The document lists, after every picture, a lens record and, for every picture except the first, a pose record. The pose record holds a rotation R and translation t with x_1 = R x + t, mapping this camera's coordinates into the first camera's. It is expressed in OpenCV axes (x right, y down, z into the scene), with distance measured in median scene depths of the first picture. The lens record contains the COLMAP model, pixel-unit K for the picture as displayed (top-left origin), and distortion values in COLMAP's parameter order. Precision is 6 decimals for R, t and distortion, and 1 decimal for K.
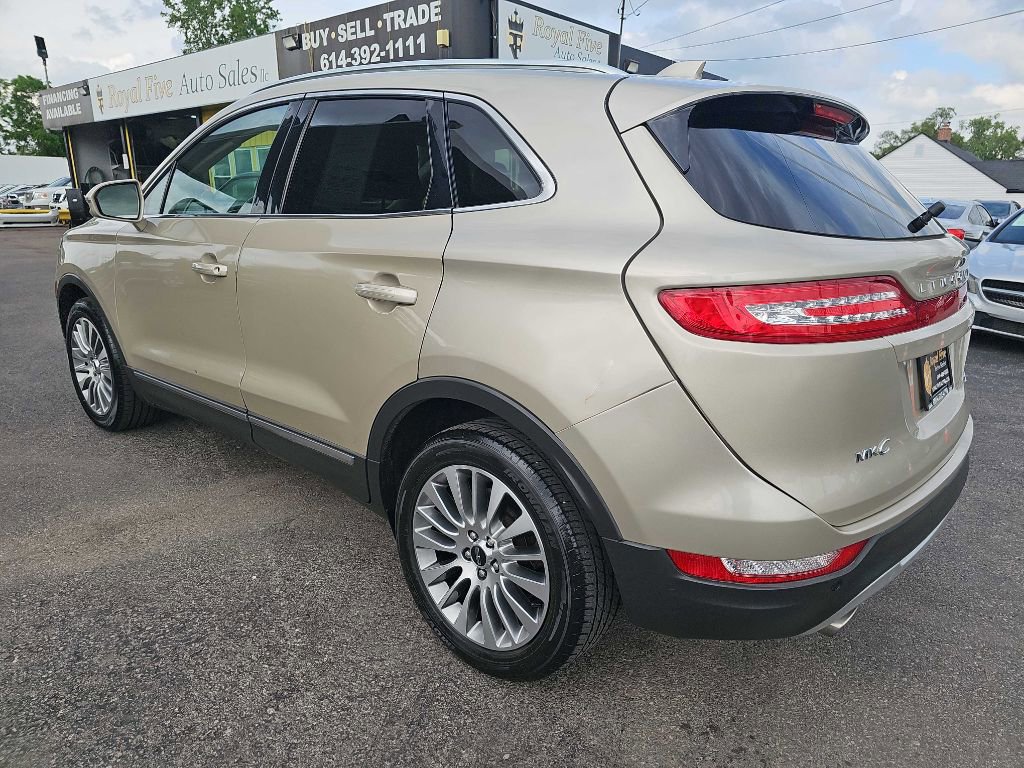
lens RADIAL K [[682.3, 0, 516.0], [0, 682.3, 401.7], [0, 0, 1]] dist [0.044119, -0.029586]
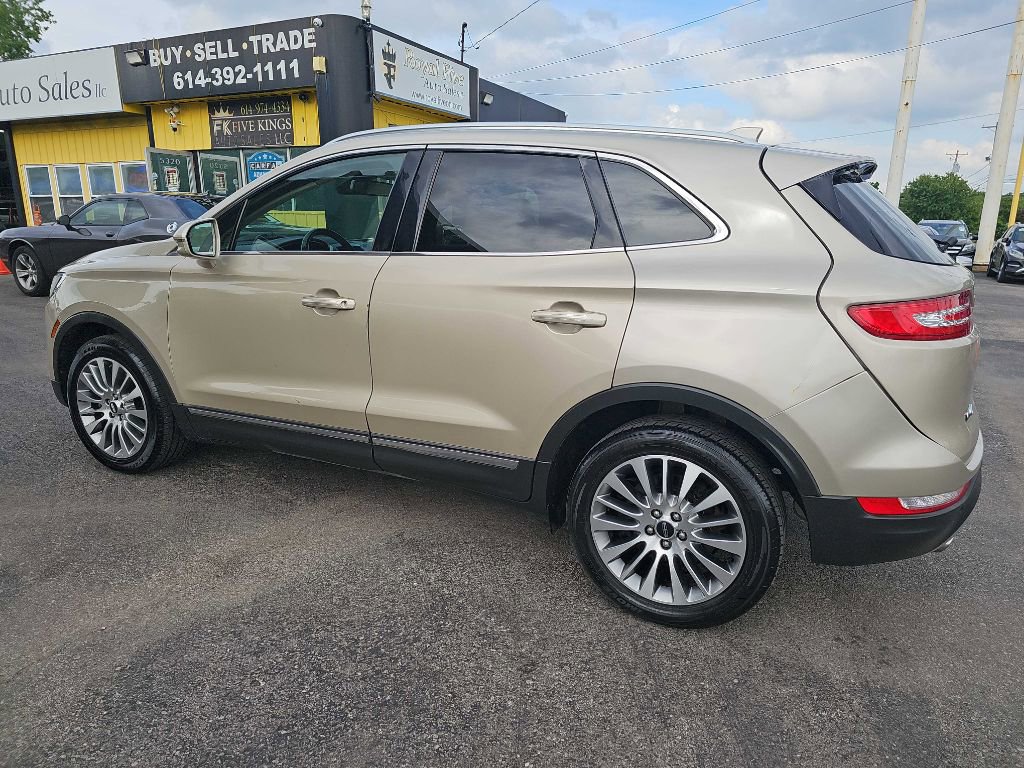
lens RADIAL K [[682.3, 0, 518.5], [0, 682.3, 389.2], [0, 0, 1]] dist [0.044119, -0.029586]
pose [[0.965283, -0.068182, 0.252150, -0.401989], [0.078484, 0.996433, -0.031016, -0.003394], [-0.249136, 0.049729, 0.967191, -0.082947]]
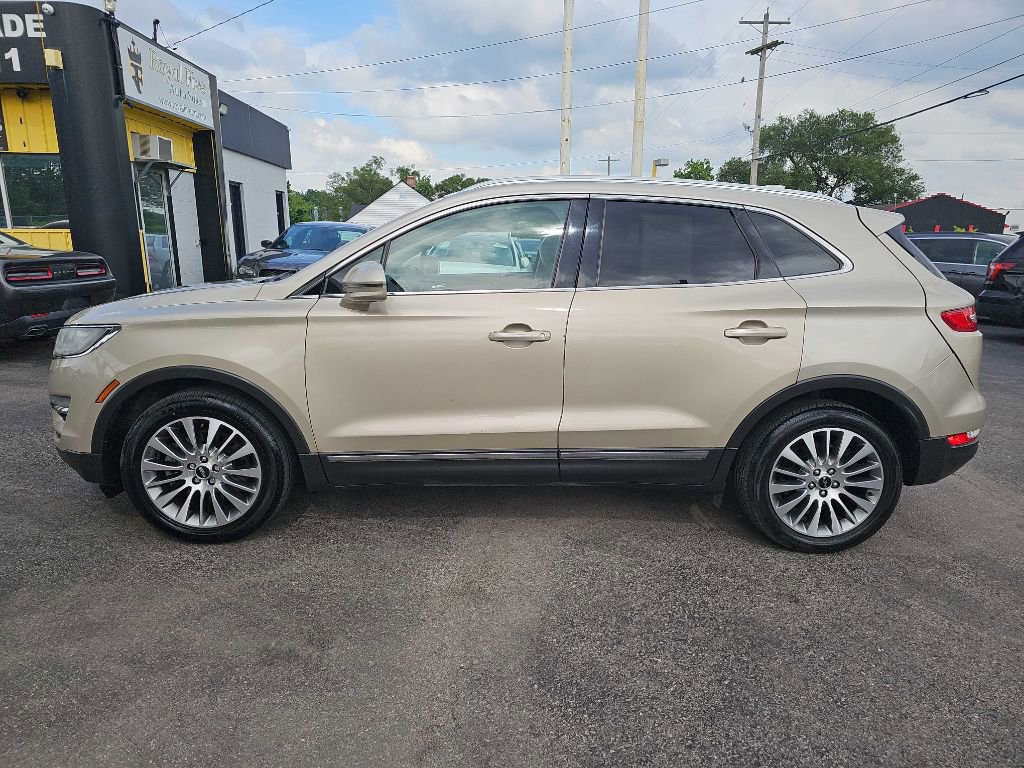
lens RADIAL K [[682.3, 0, 516.3], [0, 682.3, 398.3], [0, 0, 1]] dist [0.044119, -0.029586]
pose [[0.738383, -0.166356, 0.653541, -1.124567], [0.196828, 0.980064, 0.027091, -0.112546], [-0.645018, 0.108632, 0.756406, 0.132555]]
